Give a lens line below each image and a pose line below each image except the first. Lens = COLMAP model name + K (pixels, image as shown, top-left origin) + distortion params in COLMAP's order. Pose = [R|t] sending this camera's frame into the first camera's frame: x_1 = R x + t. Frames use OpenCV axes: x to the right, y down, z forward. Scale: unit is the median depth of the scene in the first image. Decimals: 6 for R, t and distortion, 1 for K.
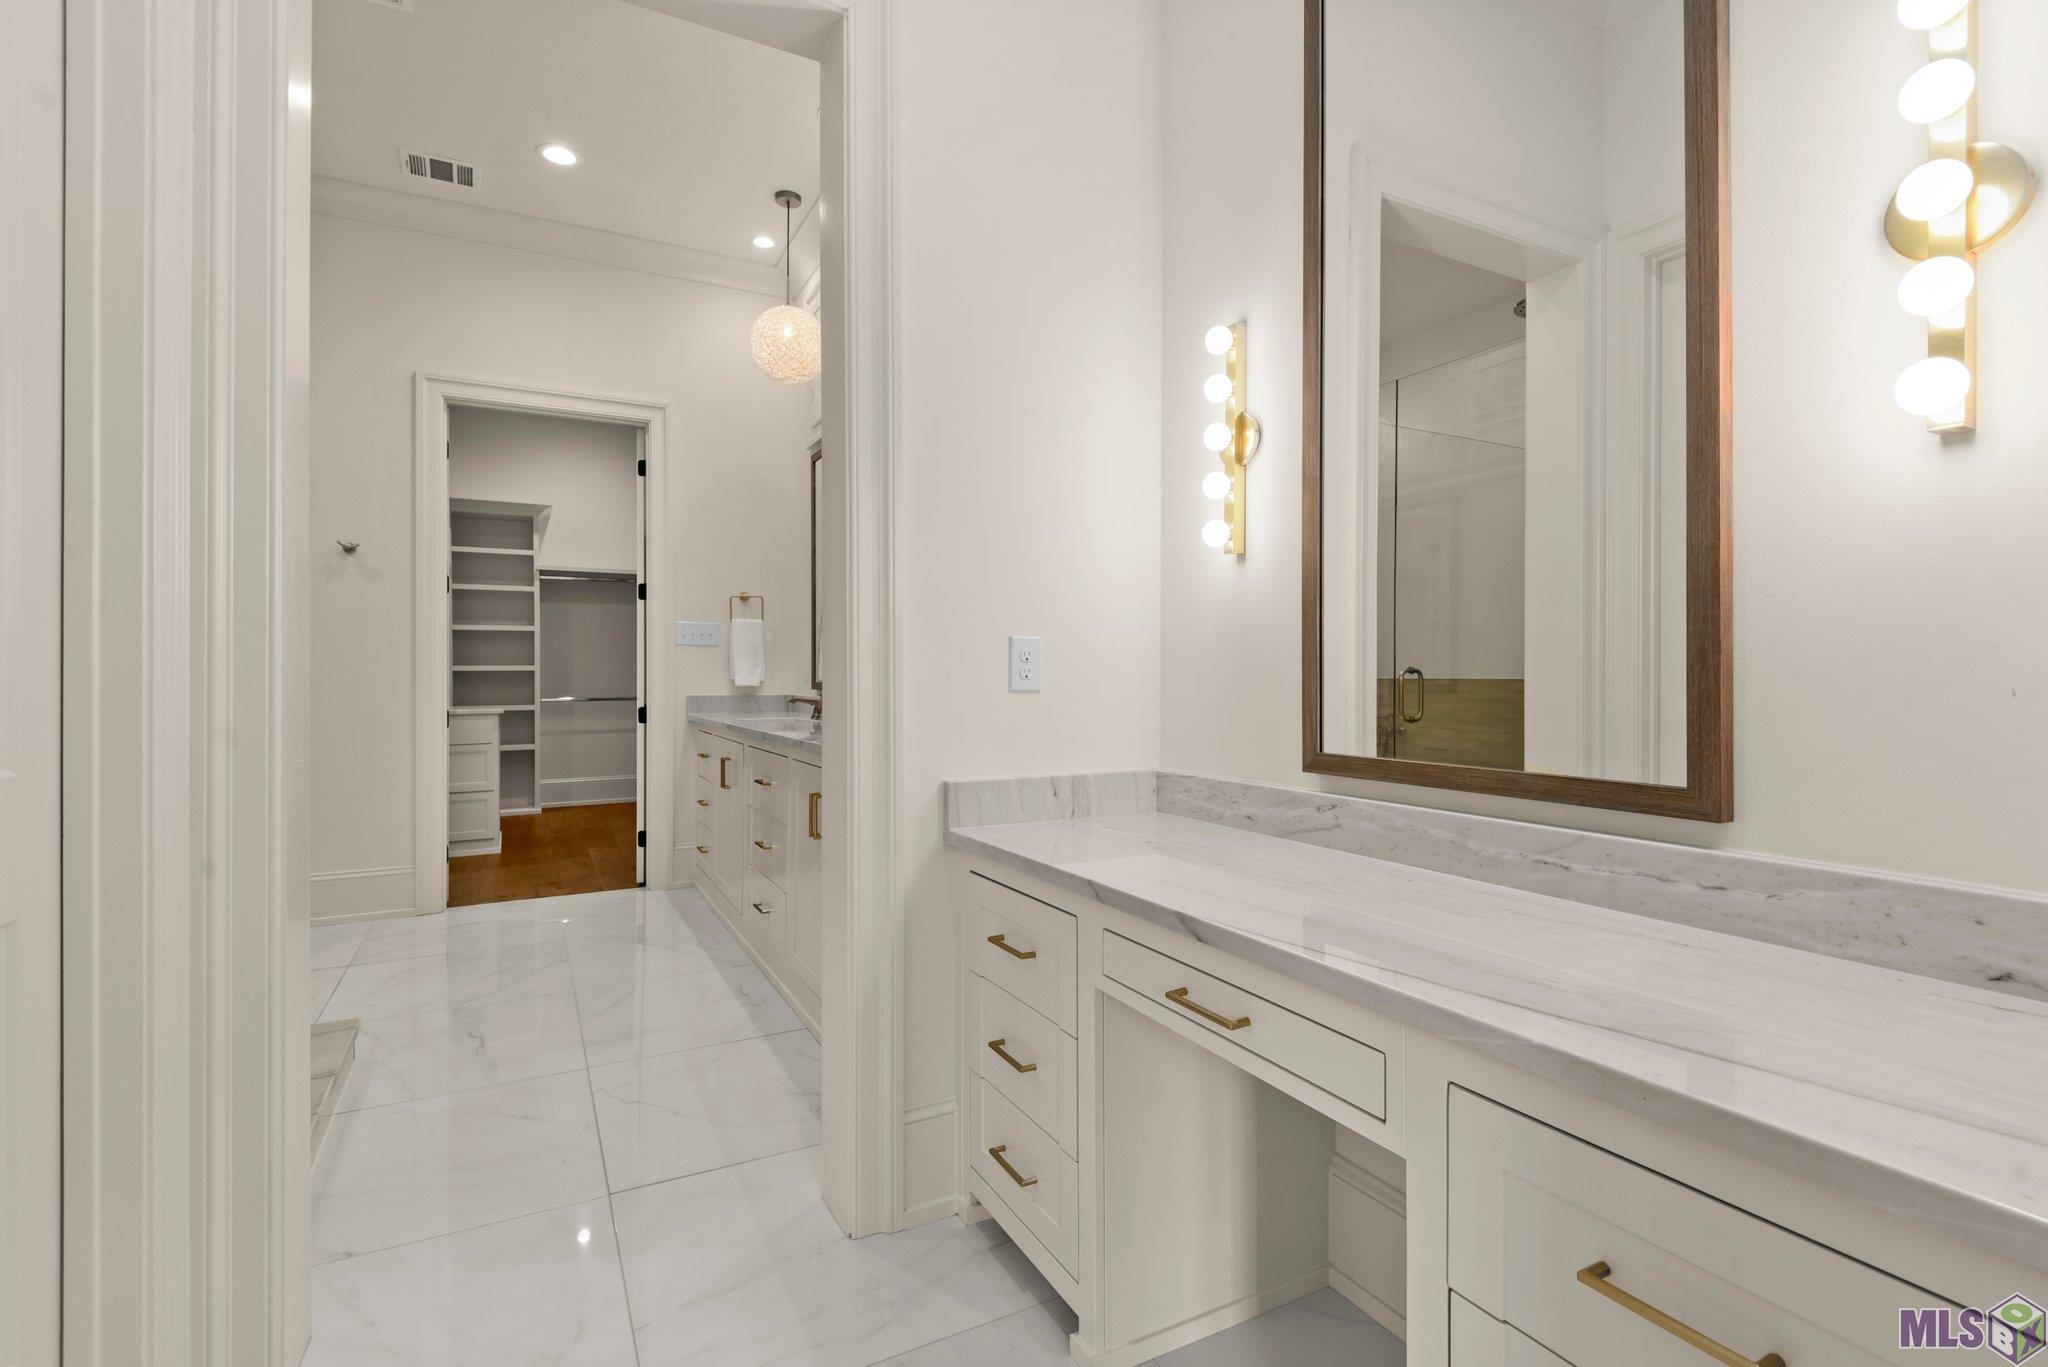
lens RADIAL K [[949.2, 0, 1028.8], [0, 949.2, 673.6], [0, 0, 1]] dist [0.021872, -0.007323]
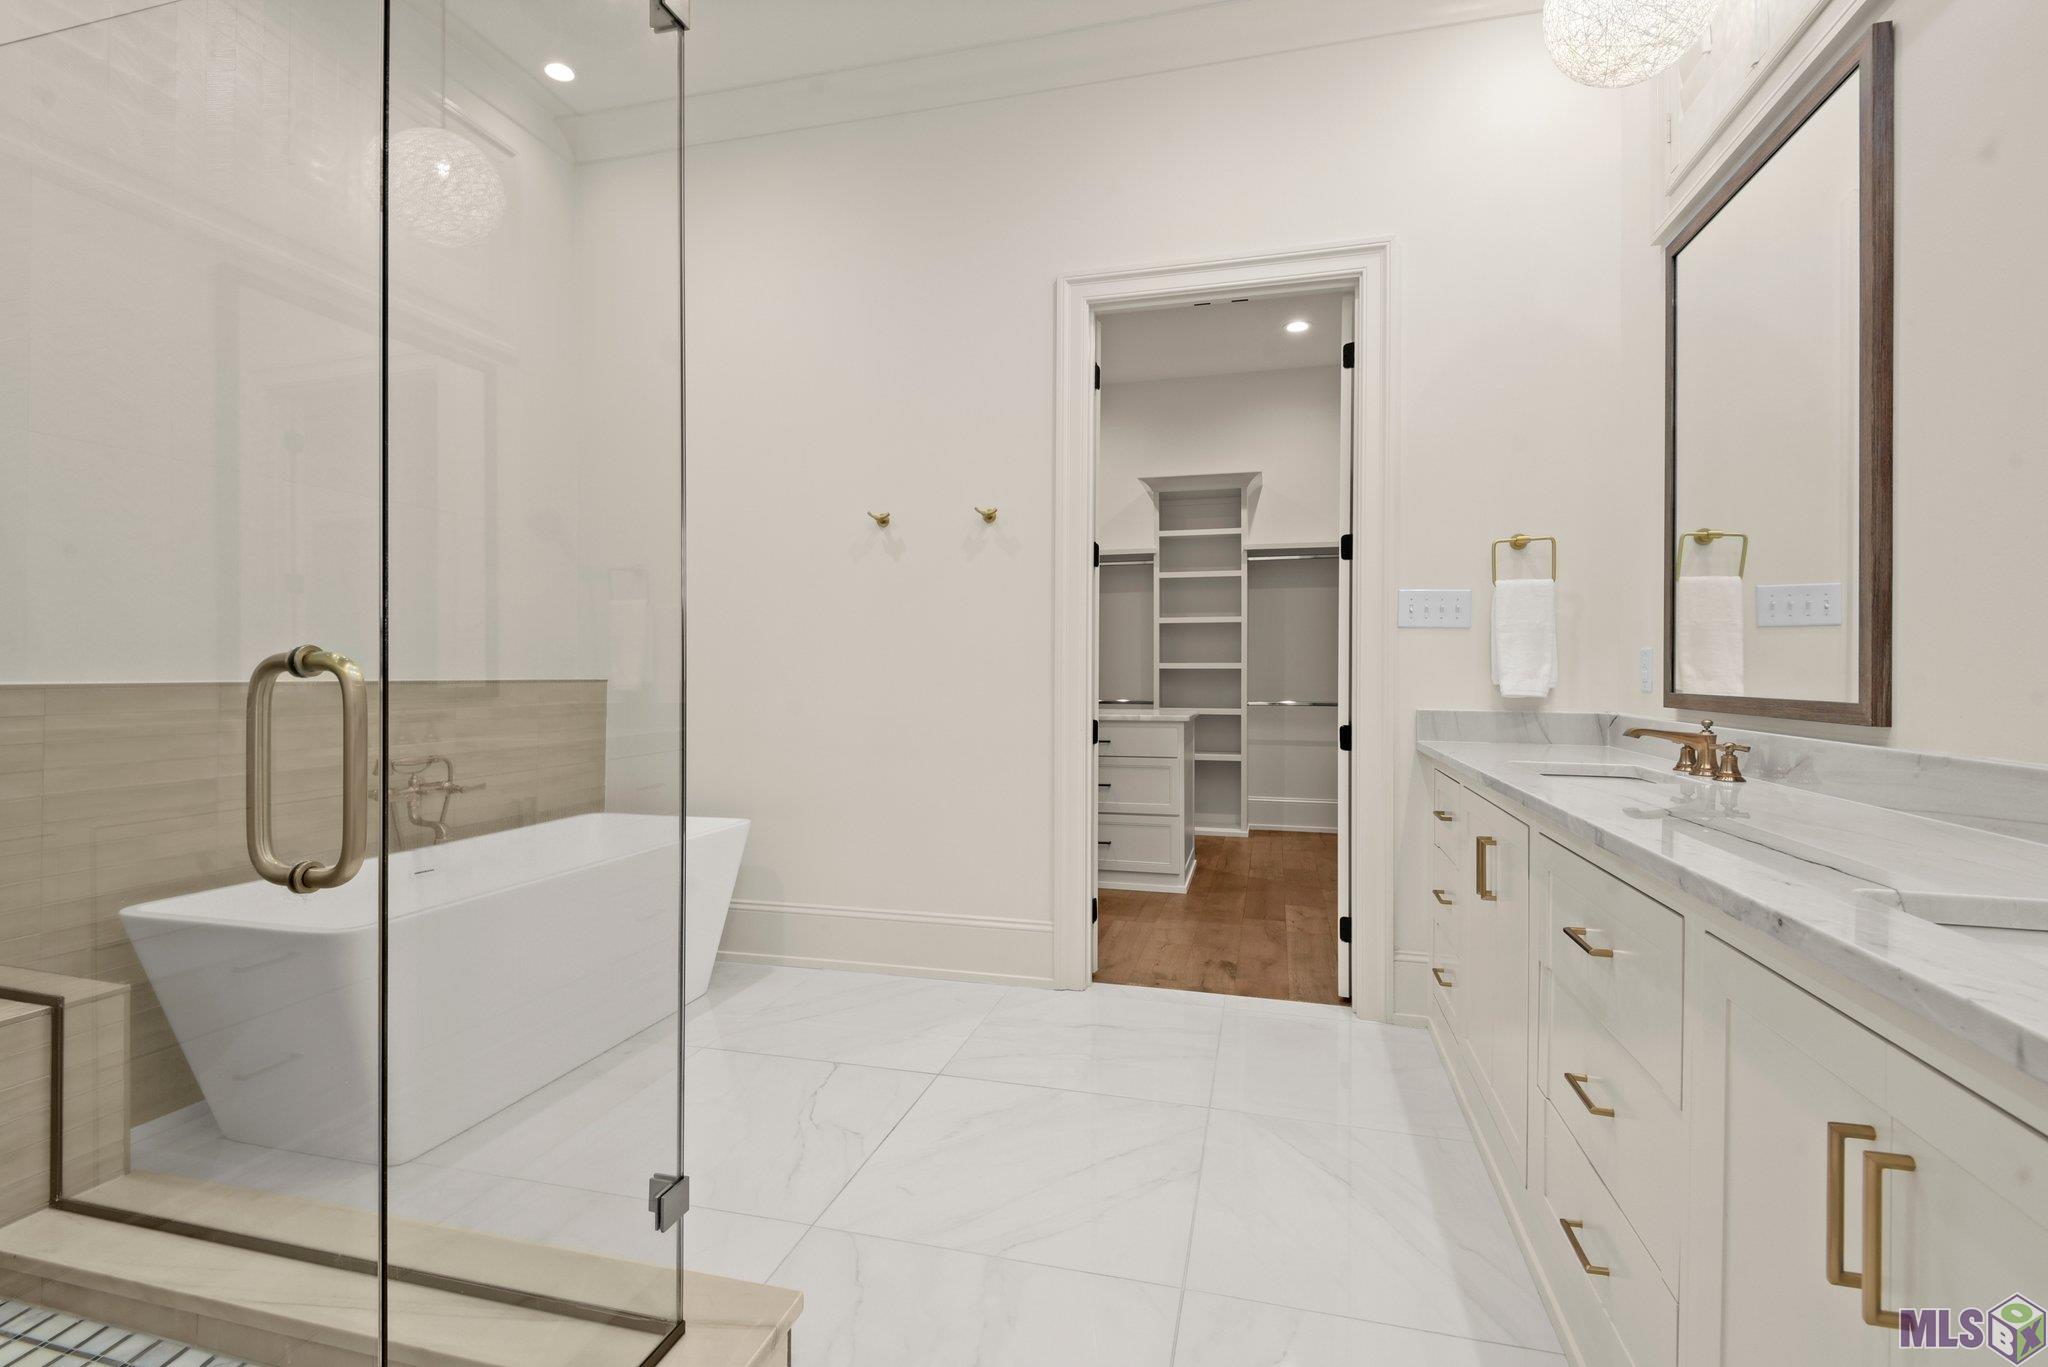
lens RADIAL K [[949.2, 0, 1021.3], [0, 949.2, 669.5], [0, 0, 1]] dist [0.021872, -0.007323]
pose [[0.731039, 0.003510, -0.682326, -0.116805], [-0.005017, 0.999987, -0.000231, -0.001514], [0.682317, 0.003592, 0.731048, 0.348850]]
